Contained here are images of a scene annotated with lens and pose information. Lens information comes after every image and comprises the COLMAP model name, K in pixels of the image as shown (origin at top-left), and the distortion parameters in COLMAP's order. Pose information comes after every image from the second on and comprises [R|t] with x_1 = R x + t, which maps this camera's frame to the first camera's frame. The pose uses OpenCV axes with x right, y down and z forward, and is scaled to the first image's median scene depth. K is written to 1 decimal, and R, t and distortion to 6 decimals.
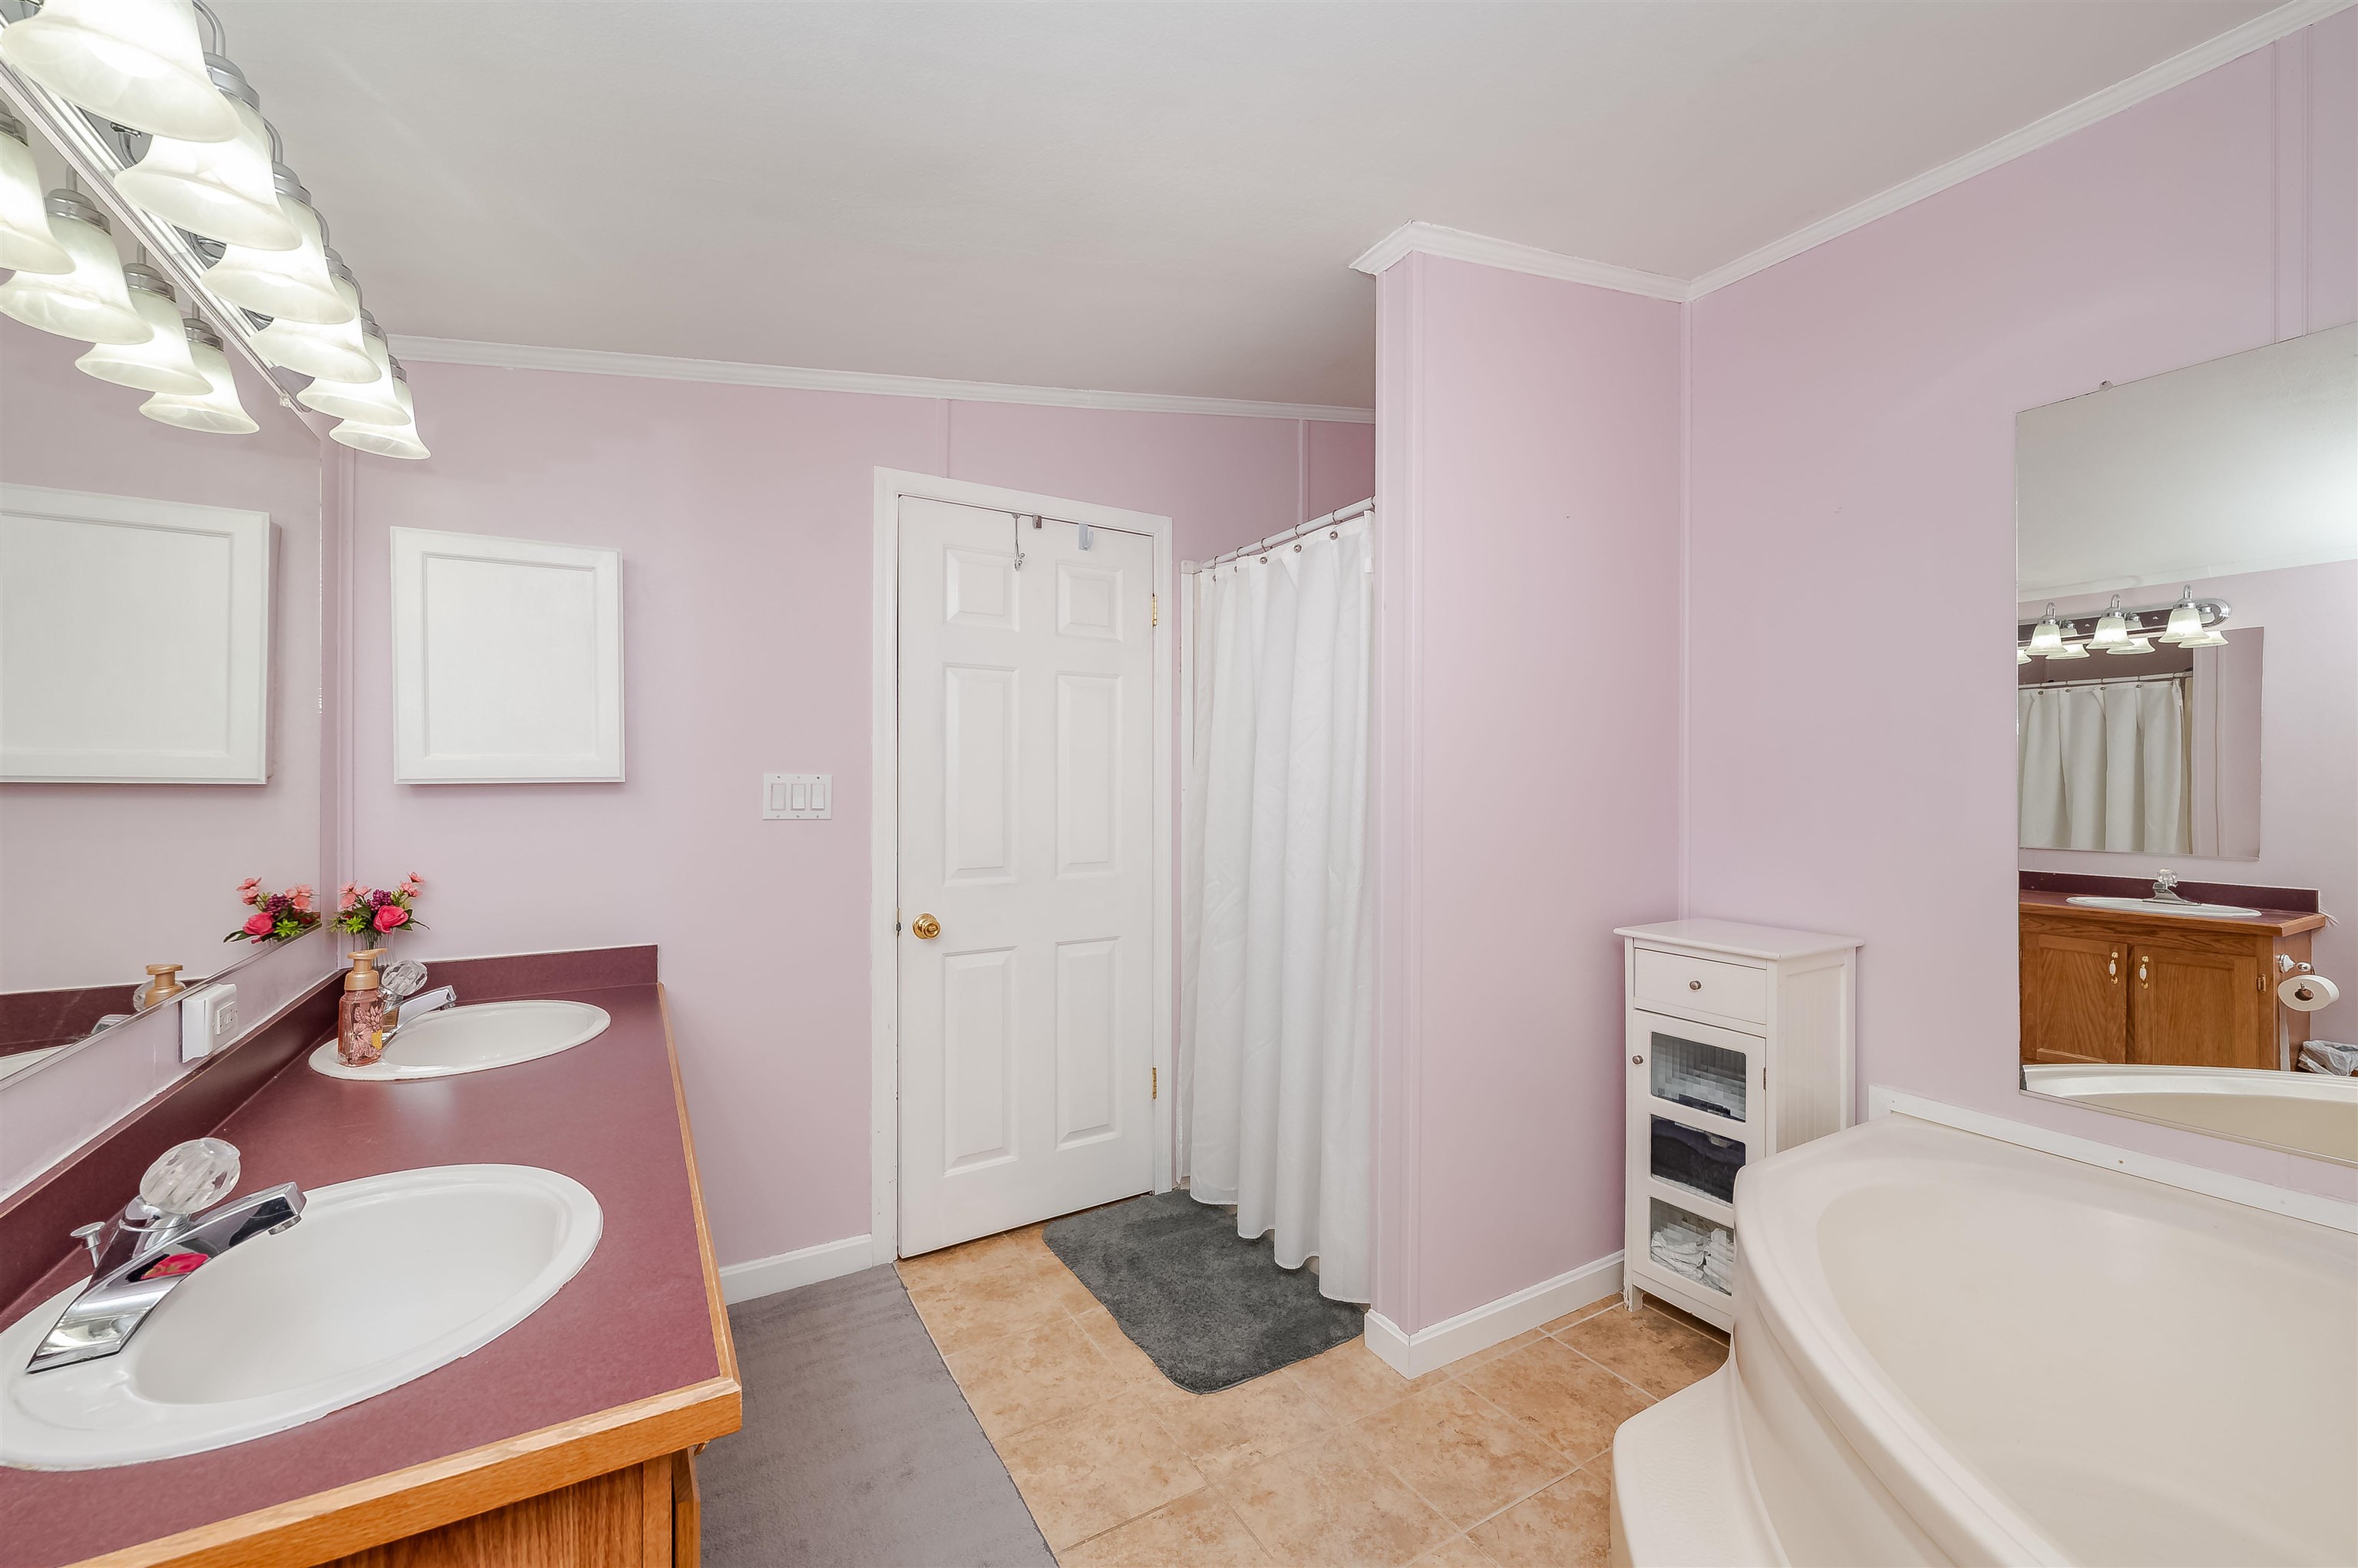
lens RADIAL K [[936.3, 0, 1173.1], [0, 936.3, 776.1], [0, 0, 1]] dist [0.000632, -0.000041]
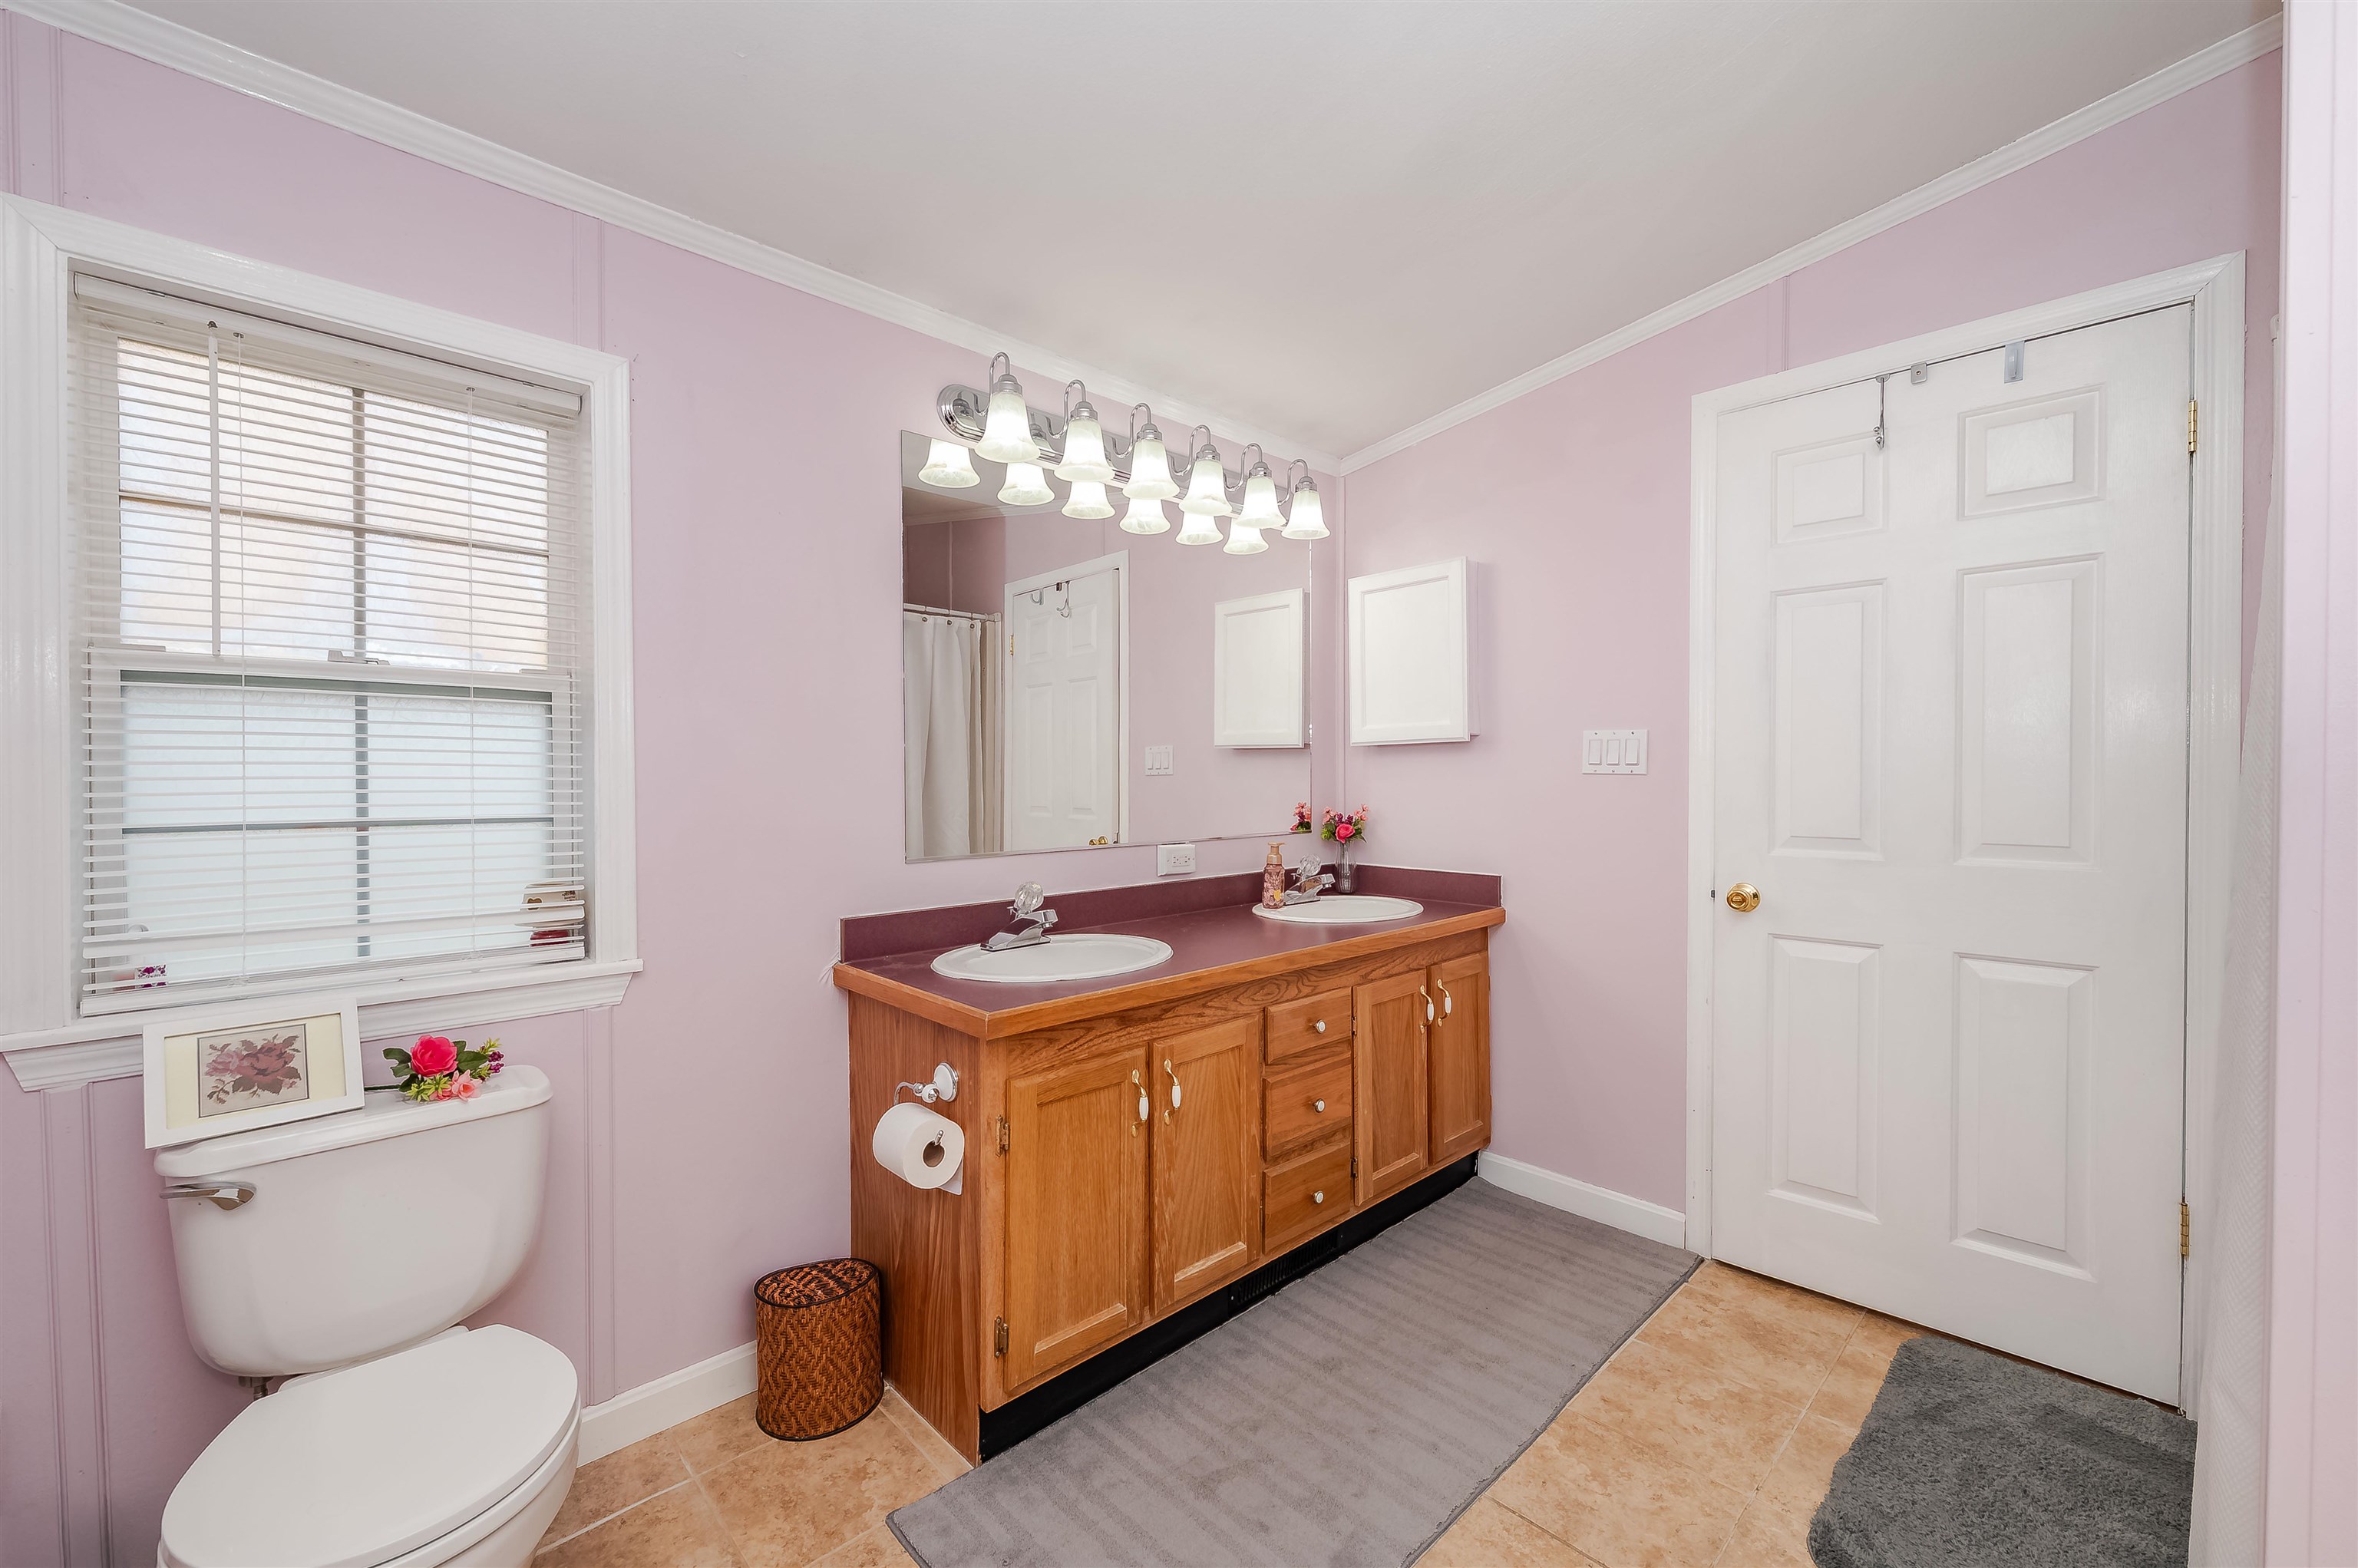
lens RADIAL K [[942.7, 0, 1186.6], [0, 942.7, 780.7], [0, 0, 1]] dist [-0.000061, 0.000048]
pose [[0.231595, 0.002580, -0.972809, 0.498115], [0.005605, 0.999976, 0.003987, 0.046934], [0.972796, -0.006376, 0.231575, 0.304341]]
